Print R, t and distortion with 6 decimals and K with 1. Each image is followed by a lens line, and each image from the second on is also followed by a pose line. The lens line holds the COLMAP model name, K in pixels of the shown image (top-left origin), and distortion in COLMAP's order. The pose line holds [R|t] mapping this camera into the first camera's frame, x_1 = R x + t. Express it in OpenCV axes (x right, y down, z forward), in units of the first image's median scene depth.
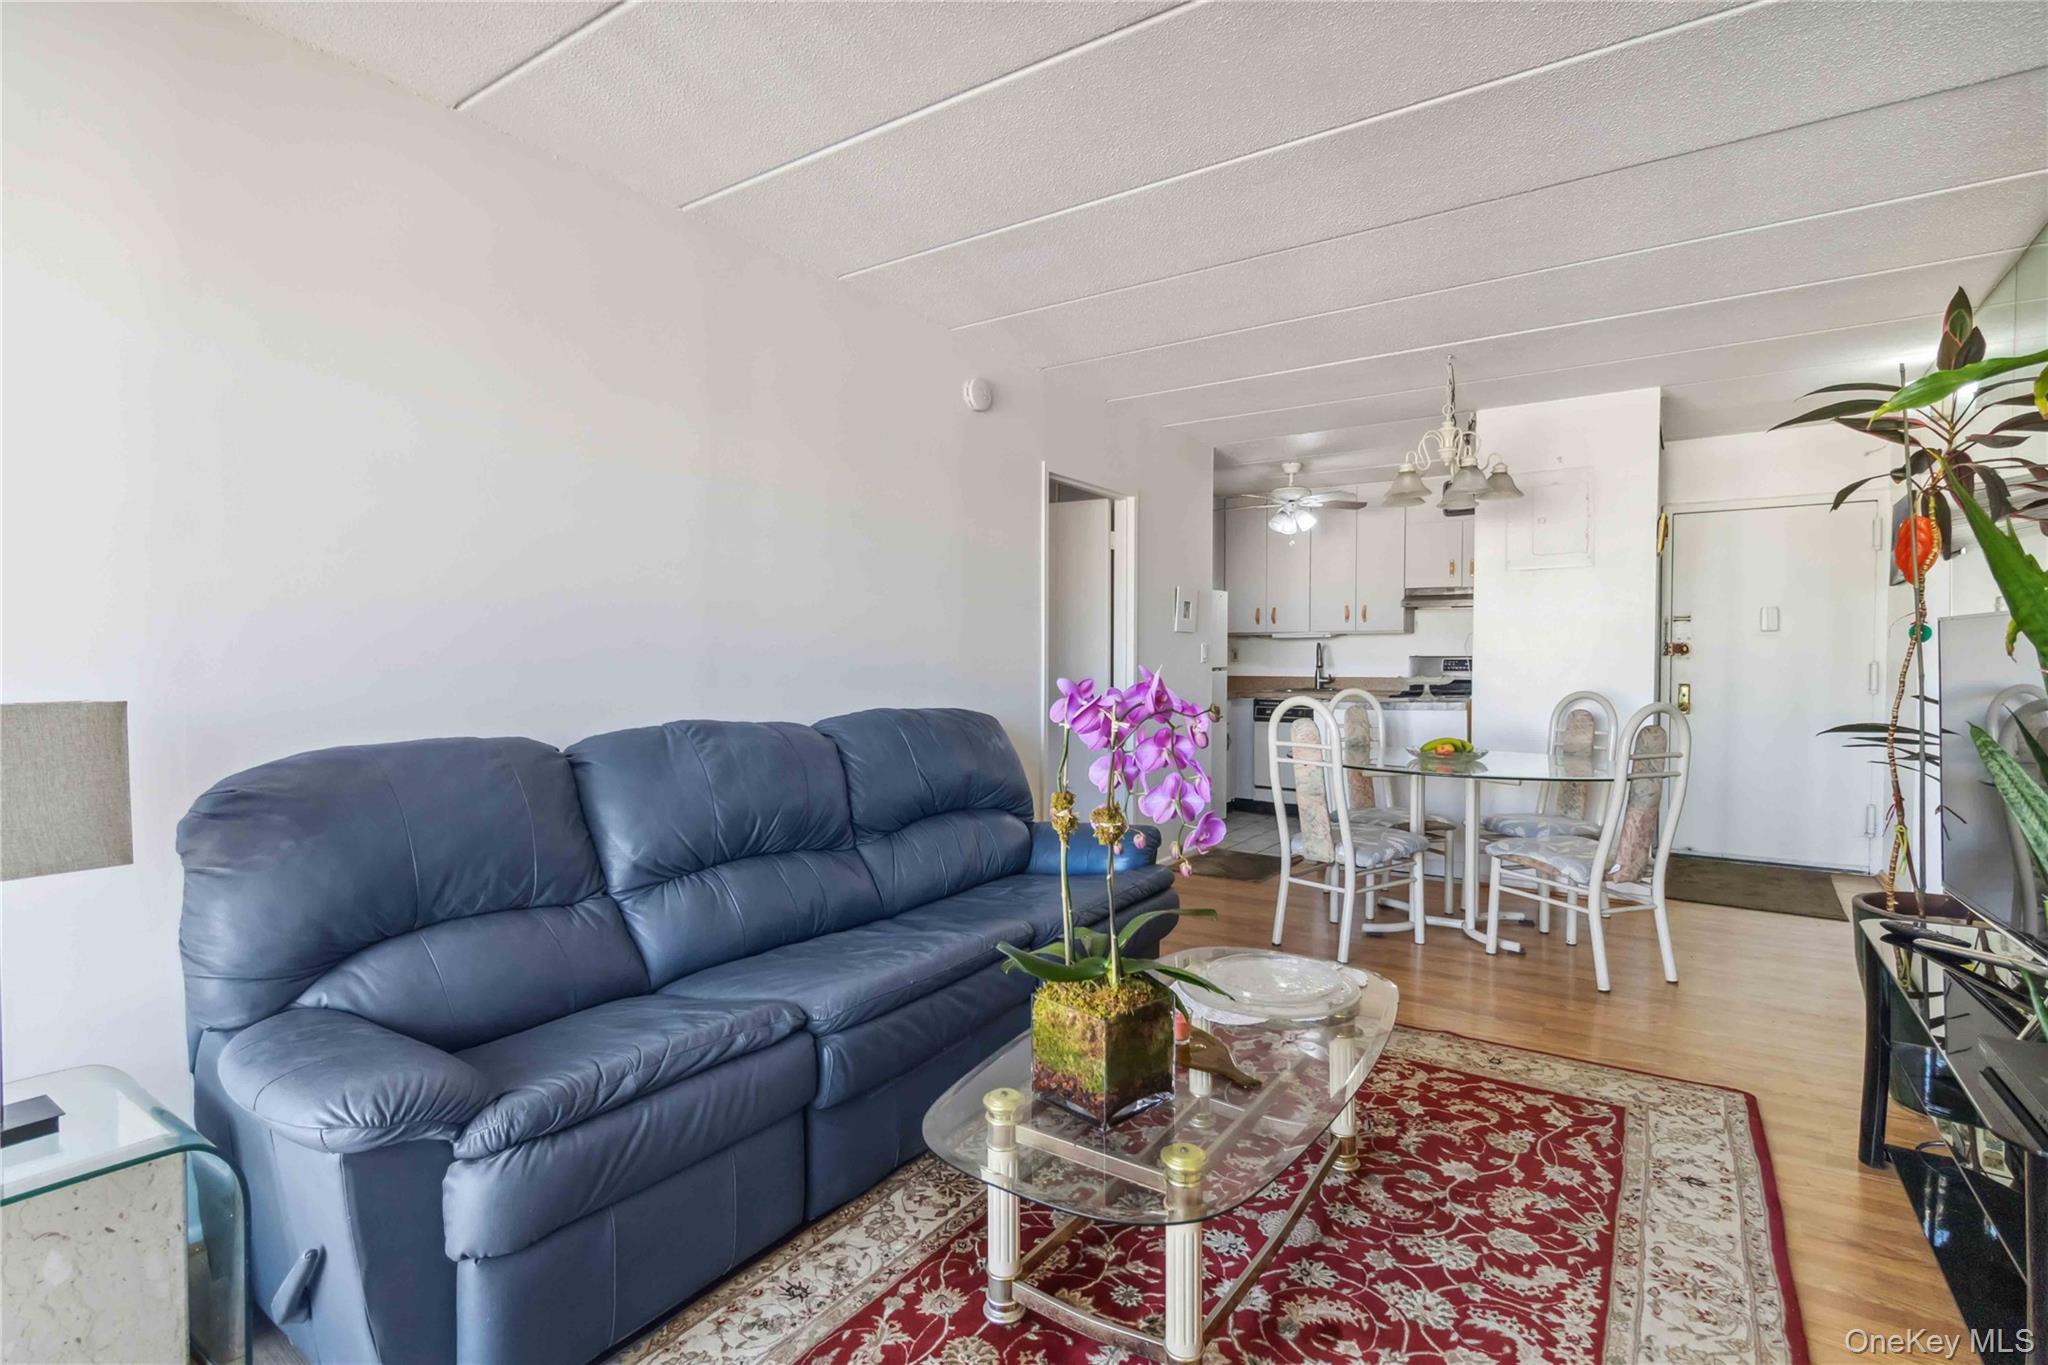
lens RADIAL K [[967.5, 0, 1025.5], [0, 967.5, 683.5], [0, 0, 1]] dist [0.002922, 0.002675]
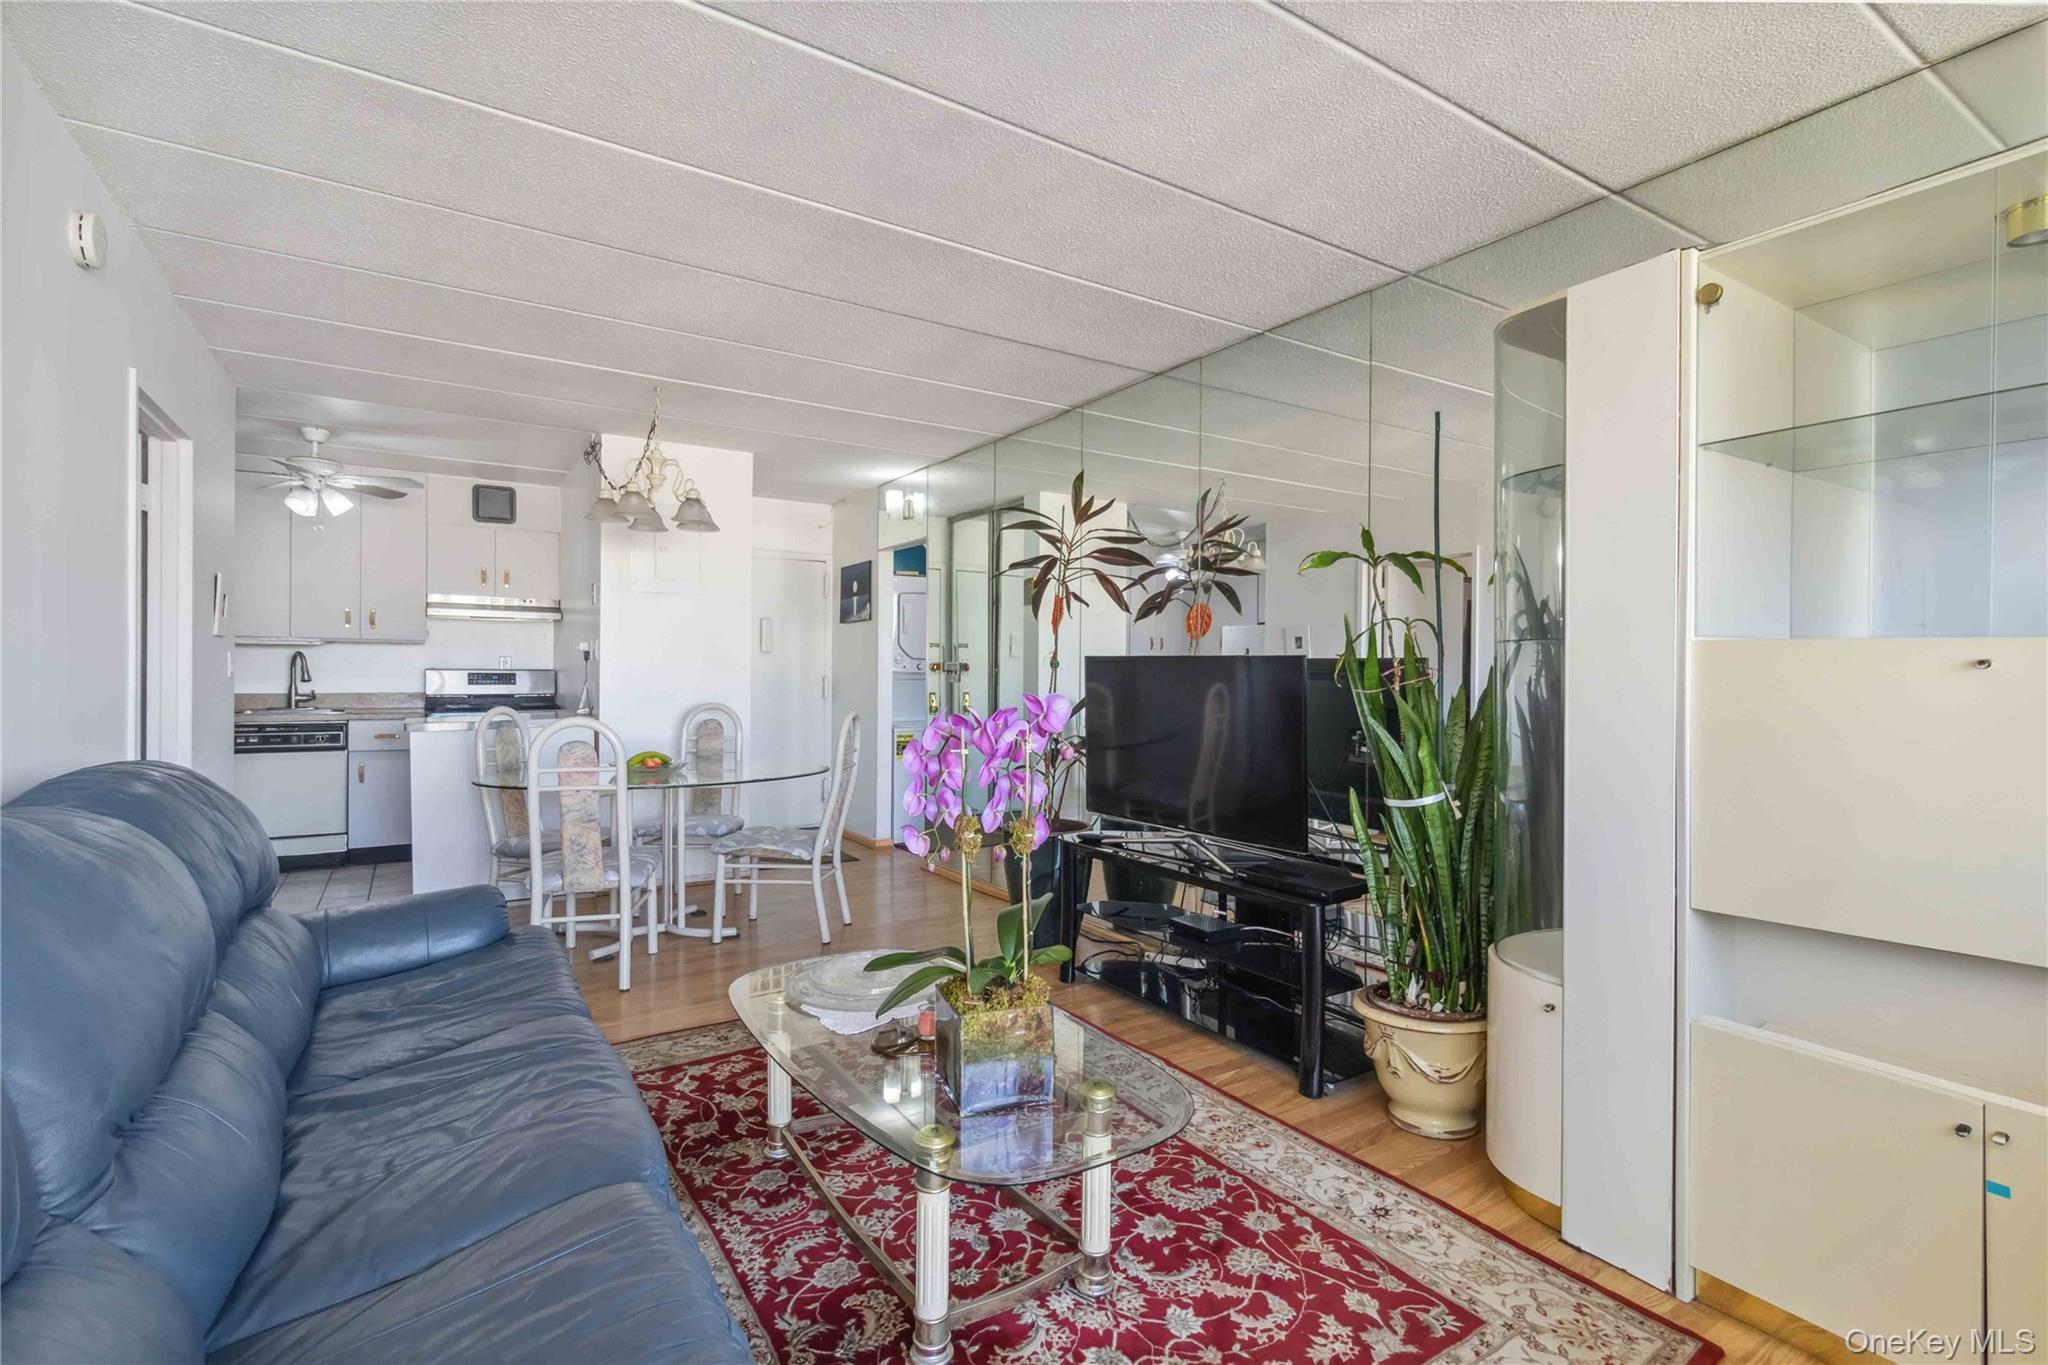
lens RADIAL K [[967.5, 0, 1051.1], [0, 967.5, 675.8], [0, 0, 1]] dist [0.002922, 0.002675]
pose [[0.379724, -0.003455, 0.925093, -0.579215], [0.018902, 0.999813, -0.004024, -0.019710], [-0.924907, 0.019014, 0.379718, 0.333716]]
